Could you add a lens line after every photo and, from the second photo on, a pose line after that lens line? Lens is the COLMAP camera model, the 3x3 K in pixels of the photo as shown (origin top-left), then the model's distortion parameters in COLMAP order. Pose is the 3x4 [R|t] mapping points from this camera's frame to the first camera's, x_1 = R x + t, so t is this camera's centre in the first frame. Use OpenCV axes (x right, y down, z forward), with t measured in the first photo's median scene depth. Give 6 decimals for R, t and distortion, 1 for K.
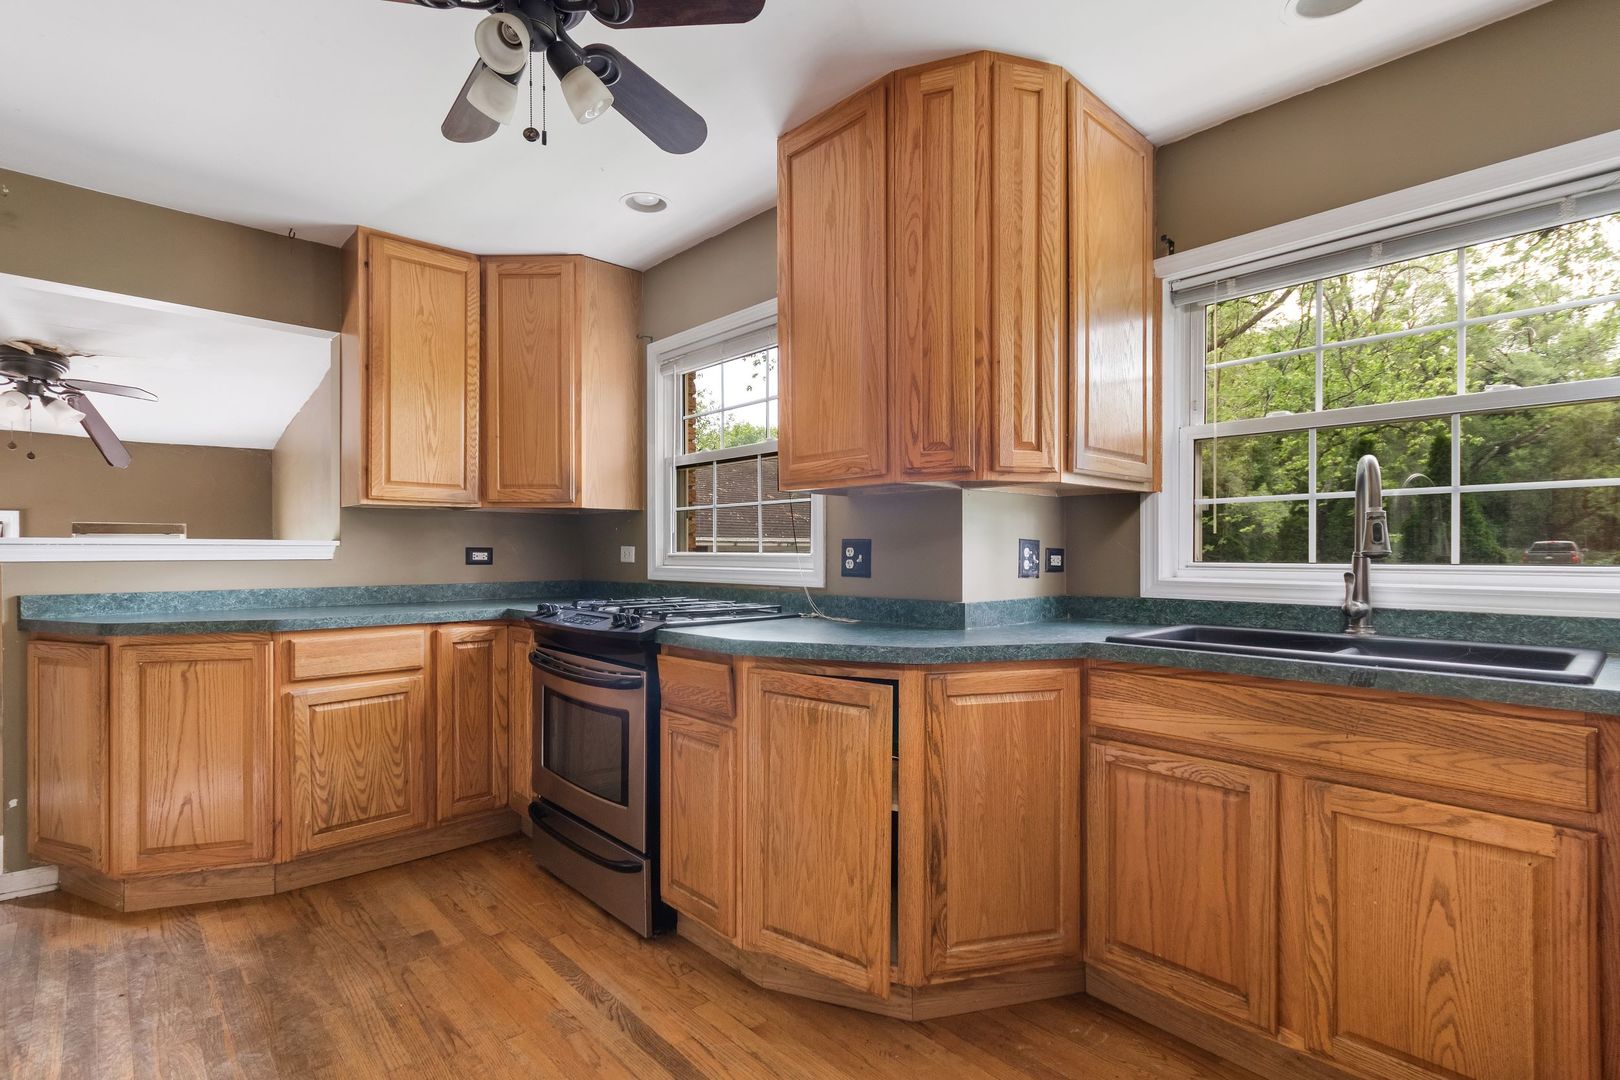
lens RADIAL K [[789.1, 0, 809.7], [0, 789.1, 550.6], [0, 0, 1]] dist [0.010983, -0.001054]
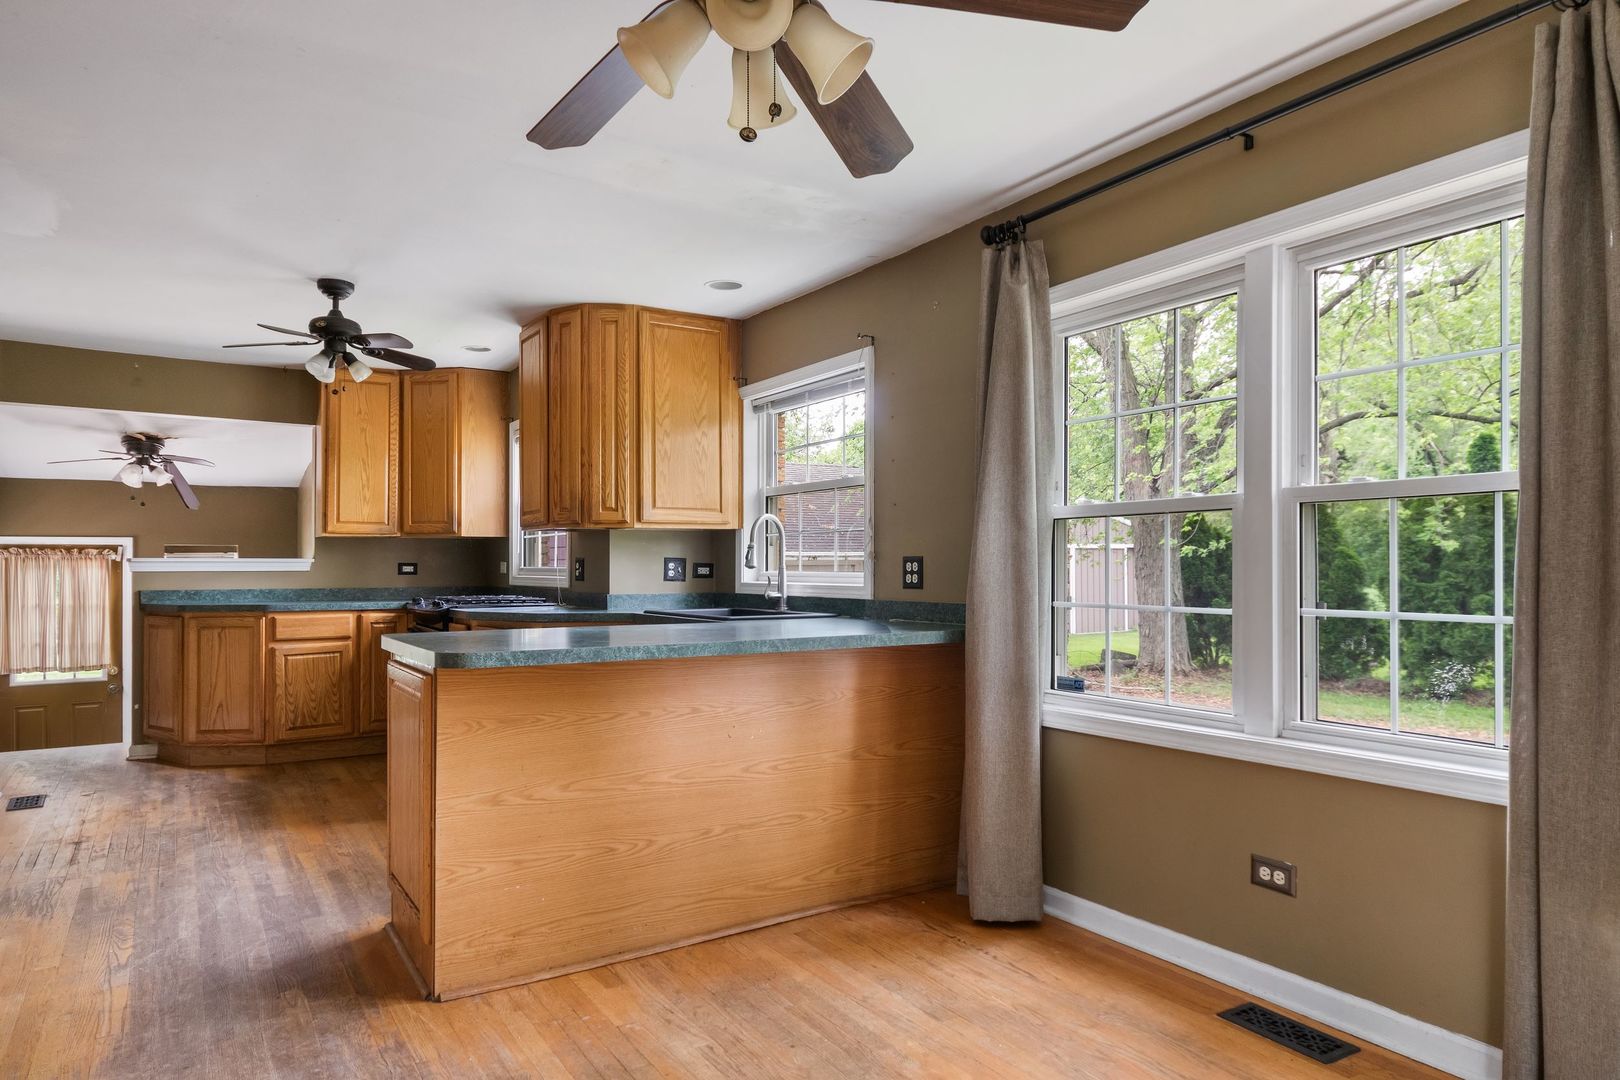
lens RADIAL K [[999.8, 0, 806.1], [0, 999.8, 550.6], [0, 0, 1]] dist [0.000209, 0.001287]
pose [[0.984797, -0.003507, -0.173673, 0.864896], [0.000950, 0.999890, -0.014802, 0.001631], [0.173706, 0.014412, 0.984692, -0.946741]]
